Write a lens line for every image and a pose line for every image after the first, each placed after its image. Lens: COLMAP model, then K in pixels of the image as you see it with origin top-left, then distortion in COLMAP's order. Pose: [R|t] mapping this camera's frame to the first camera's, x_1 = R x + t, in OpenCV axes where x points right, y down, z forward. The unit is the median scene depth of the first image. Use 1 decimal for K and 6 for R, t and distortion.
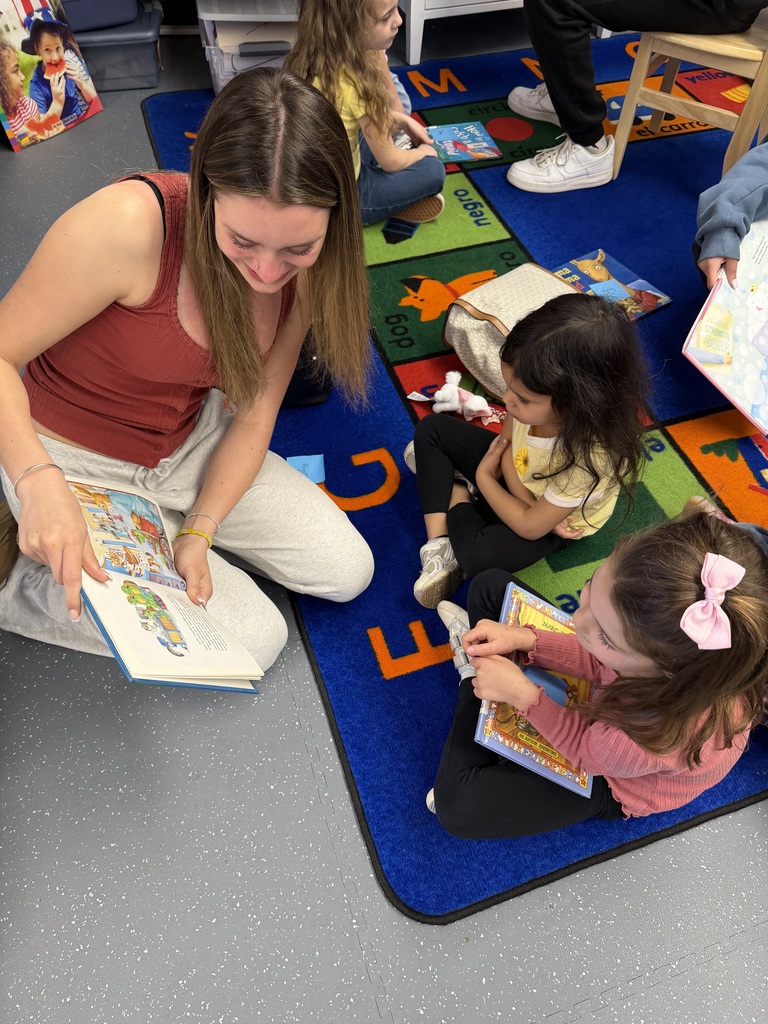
lens RADIAL K [[737.9, 0, 383.8], [0, 737.9, 511.8], [0, 0, 1]] dist [-0.000523, -0.000127]
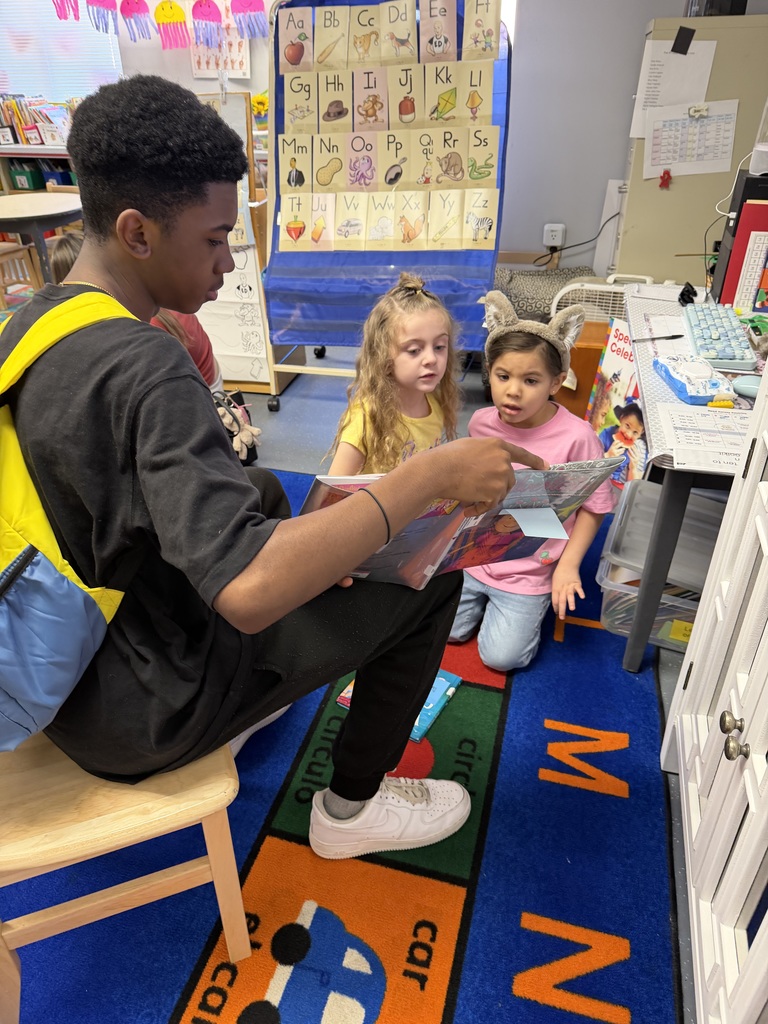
lens RADIAL K [[737.9, 0, 382.4], [0, 737.9, 511.9], [0, 0, 1]] dist [-0.000523, -0.000127]
pose [[-0.563556, 0.422184, -0.710046, 0.591944], [-0.657960, 0.290324, 0.694839, -1.115841], [0.499494, 0.858762, 0.114166, 0.802025]]
